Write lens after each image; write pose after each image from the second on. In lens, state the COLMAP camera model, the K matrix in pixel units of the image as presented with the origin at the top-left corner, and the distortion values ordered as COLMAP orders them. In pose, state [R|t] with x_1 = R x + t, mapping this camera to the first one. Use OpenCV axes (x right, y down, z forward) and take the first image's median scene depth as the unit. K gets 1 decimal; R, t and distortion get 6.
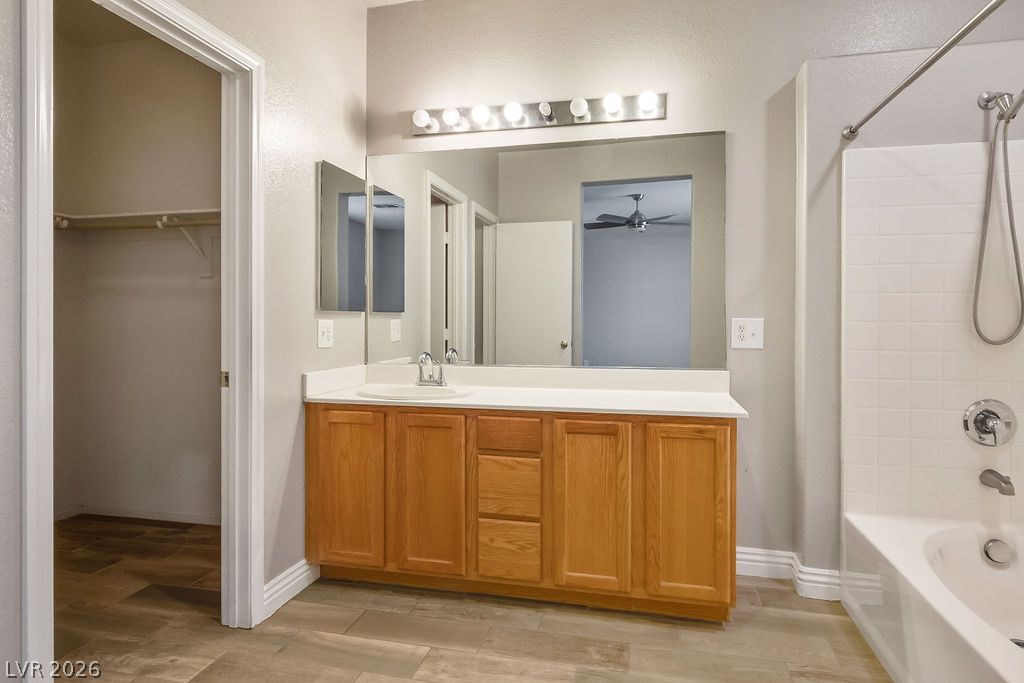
lens RADIAL K [[589.2, 0, 511.8], [0, 589.2, 323.2], [0, 0, 1]] dist [-0.003908, -0.000687]
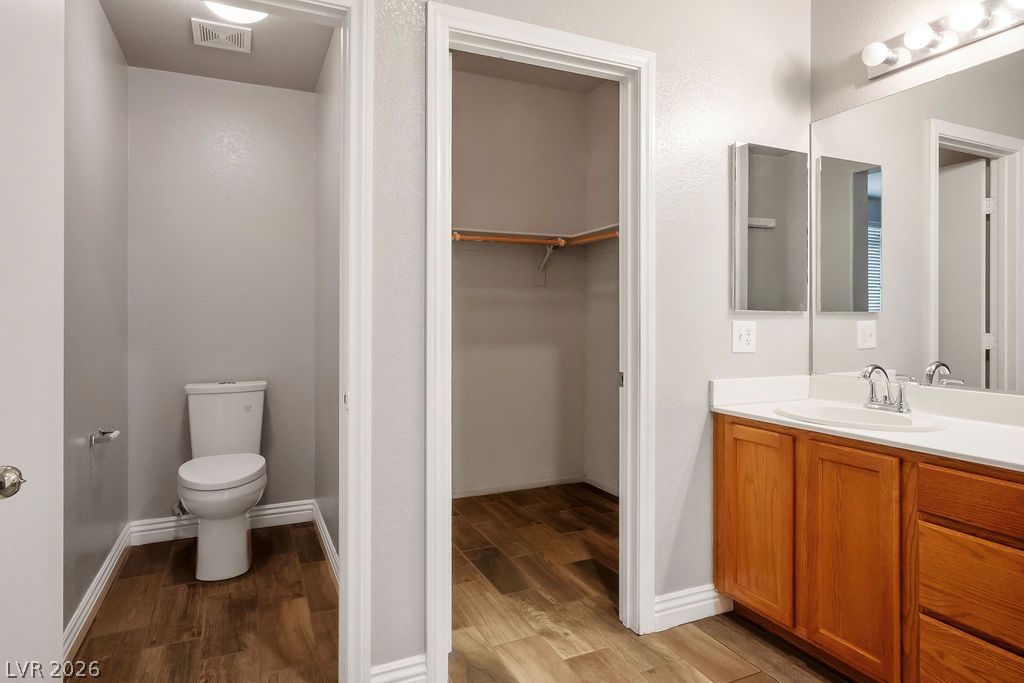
lens RADIAL K [[589.1, 0, 512.2], [0, 589.1, 320.0], [0, 0, 1]] dist [-0.001936, -0.000564]
pose [[0.612967, -0.000645, -0.790108, 0.187823], [-0.004335, 0.999982, -0.004180, -0.002375], [0.790097, 0.005987, 0.612953, 0.206757]]
